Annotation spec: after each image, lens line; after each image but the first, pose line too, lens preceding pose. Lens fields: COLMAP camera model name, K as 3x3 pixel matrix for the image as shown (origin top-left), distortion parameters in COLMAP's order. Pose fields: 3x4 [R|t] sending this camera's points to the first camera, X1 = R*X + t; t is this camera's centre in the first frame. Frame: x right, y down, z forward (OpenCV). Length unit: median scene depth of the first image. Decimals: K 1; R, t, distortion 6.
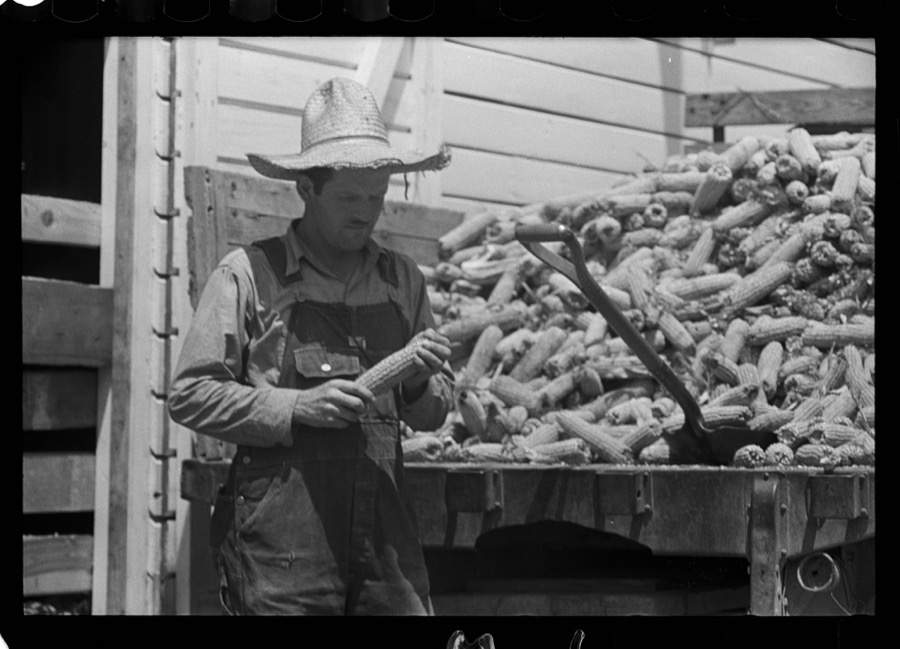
lens RADIAL K [[3508.4, 0, 450.0], [0, 3508.4, 324.5], [0, 0, 1]] dist [-0.043845, -2.433258]
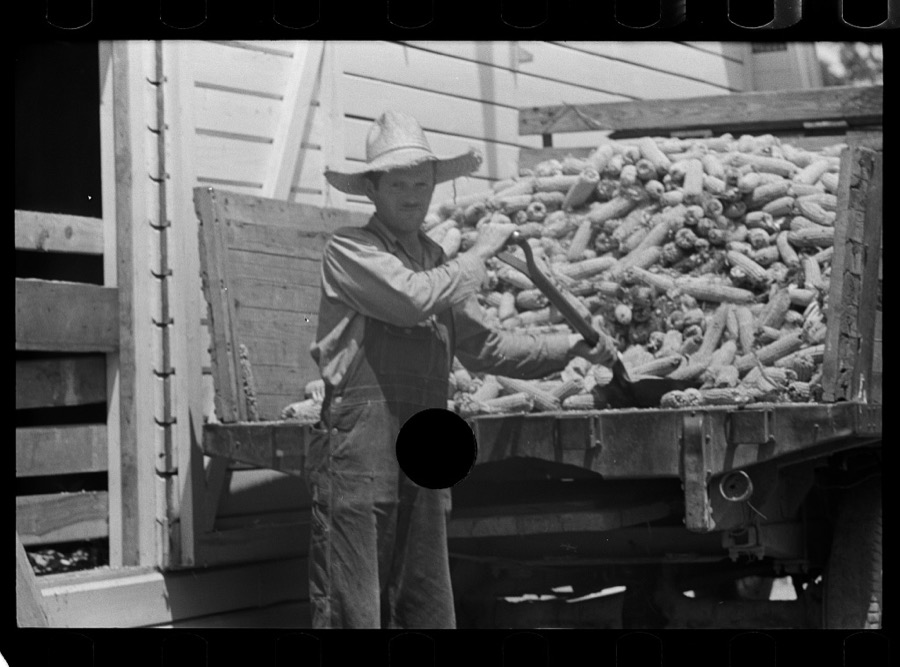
lens RADIAL K [[3808.4, 0, 450.0], [0, 3808.4, 333.5], [0, 0, 1]] dist [-0.096008, -3.316699]
pose [[0.985417, -0.040102, 0.165362, -0.202131], [0.038658, 0.999181, 0.011945, -0.005788], [-0.165705, -0.005379, 0.986161, -0.325709]]
